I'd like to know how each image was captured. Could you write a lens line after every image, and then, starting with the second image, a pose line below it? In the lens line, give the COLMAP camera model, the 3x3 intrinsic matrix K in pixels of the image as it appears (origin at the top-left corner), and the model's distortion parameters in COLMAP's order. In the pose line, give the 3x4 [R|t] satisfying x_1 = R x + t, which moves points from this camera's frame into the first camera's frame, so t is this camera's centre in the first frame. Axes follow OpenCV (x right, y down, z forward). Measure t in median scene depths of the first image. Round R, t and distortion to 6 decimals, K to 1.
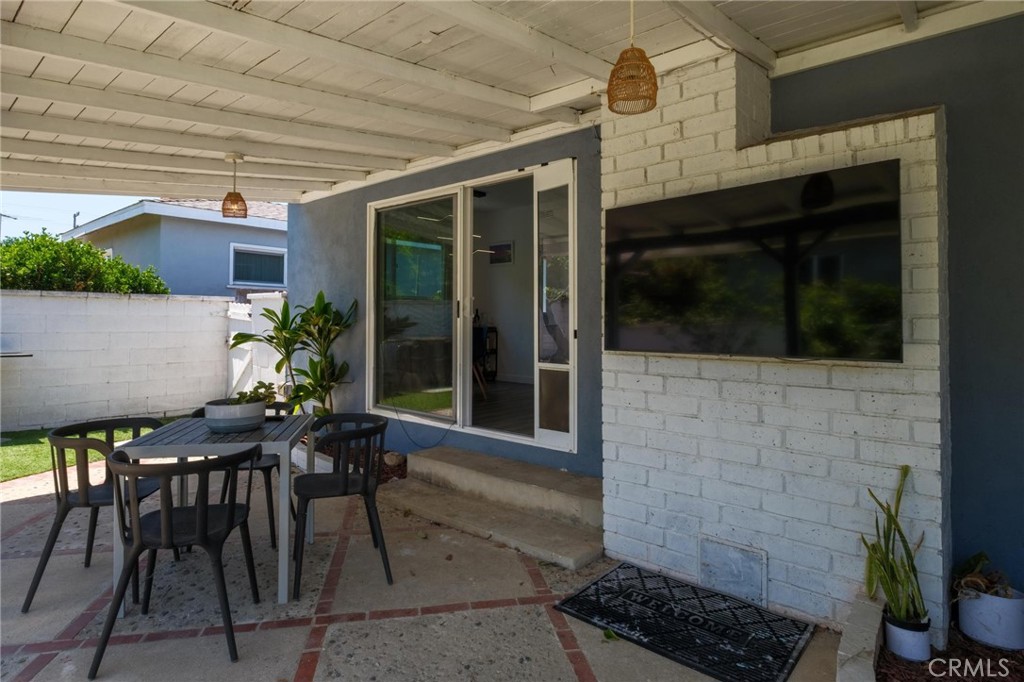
lens RADIAL K [[553.7, 0, 506.2], [0, 553.7, 314.9], [0, 0, 1]] dist [0.026756, -0.000175]
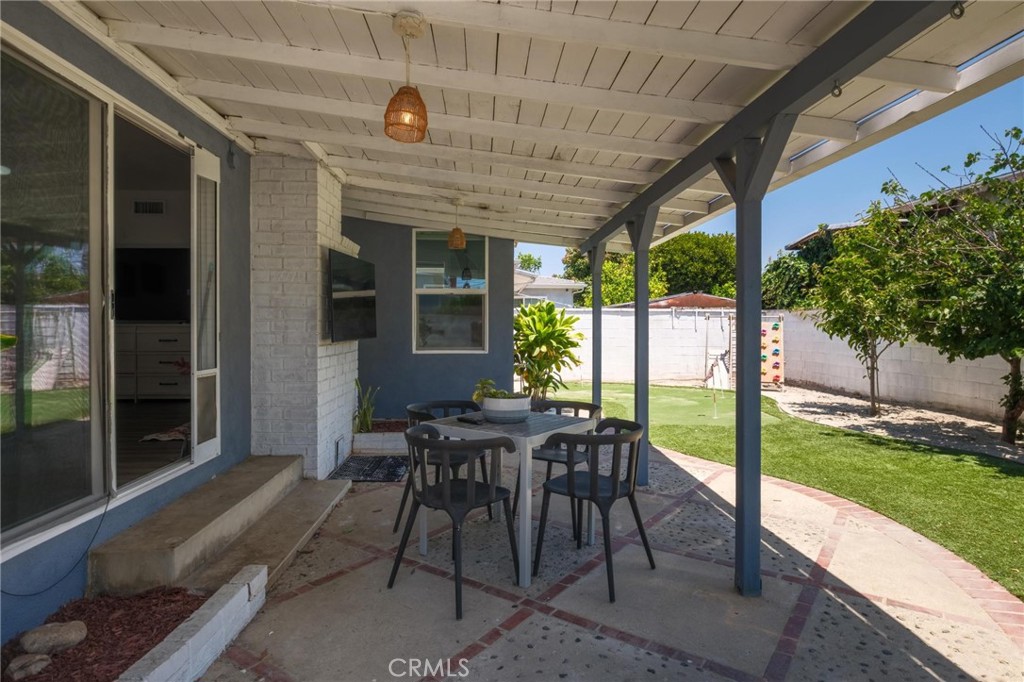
lens RADIAL K [[560.2, 0, 496.2], [0, 560.2, 335.4], [0, 0, 1]] dist [-0.004332, -0.001315]
pose [[-0.671388, -0.017552, 0.740898, -0.592403], [-0.008664, 0.999837, 0.015835, 0.008085], [-0.741055, 0.004212, -0.671431, 0.806577]]
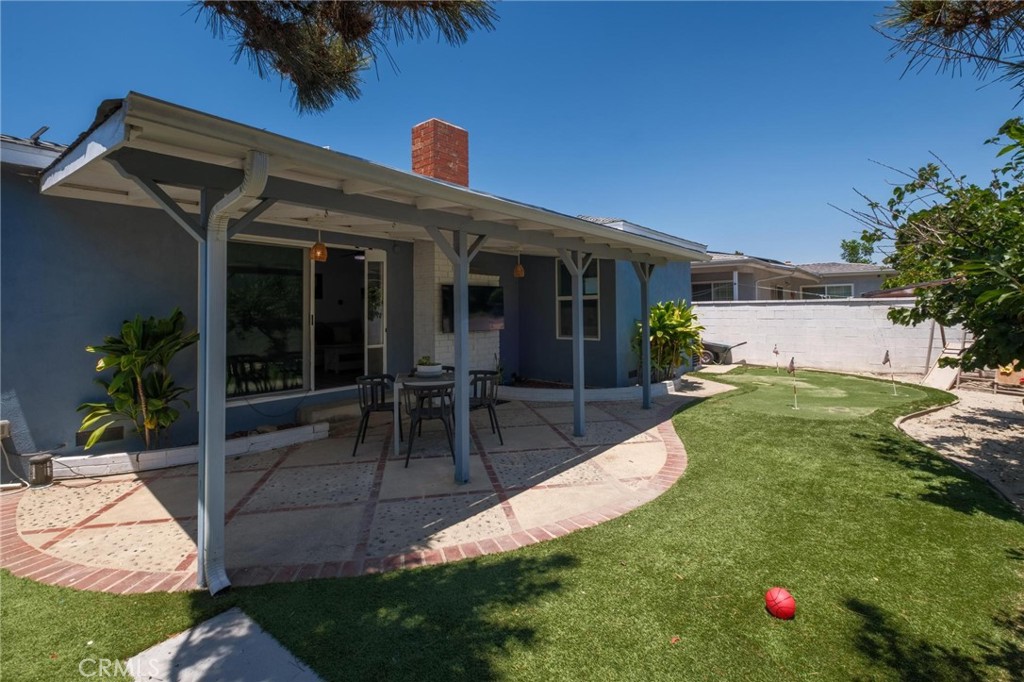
lens RADIAL K [[444.3, 0, 511.7], [0, 444.3, 302.7], [0, 0, 1]] dist [-0.000099, -0.000001]
pose [[0.001094, 0.019341, 0.999812, -1.017509], [0.005419, 0.999798, -0.019347, -0.022580], [-0.999985, 0.005439, 0.000989, 0.305438]]
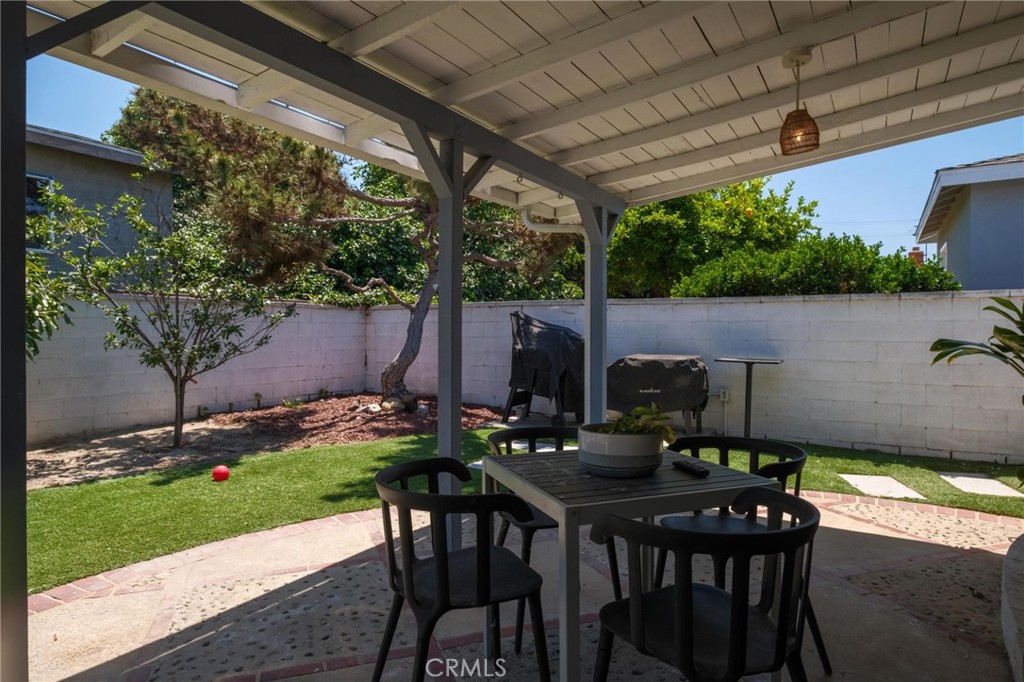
lens RADIAL K [[619.1, 0, 512.0], [0, 619.1, 341.0], [0, 0, 1]] dist [-0.001537, -0.000891]
pose [[0.174297, 0.002584, -0.984690, 0.099541], [0.007276, 0.999966, 0.003912, 0.024684], [0.984666, -0.007846, 0.174272, 0.336682]]
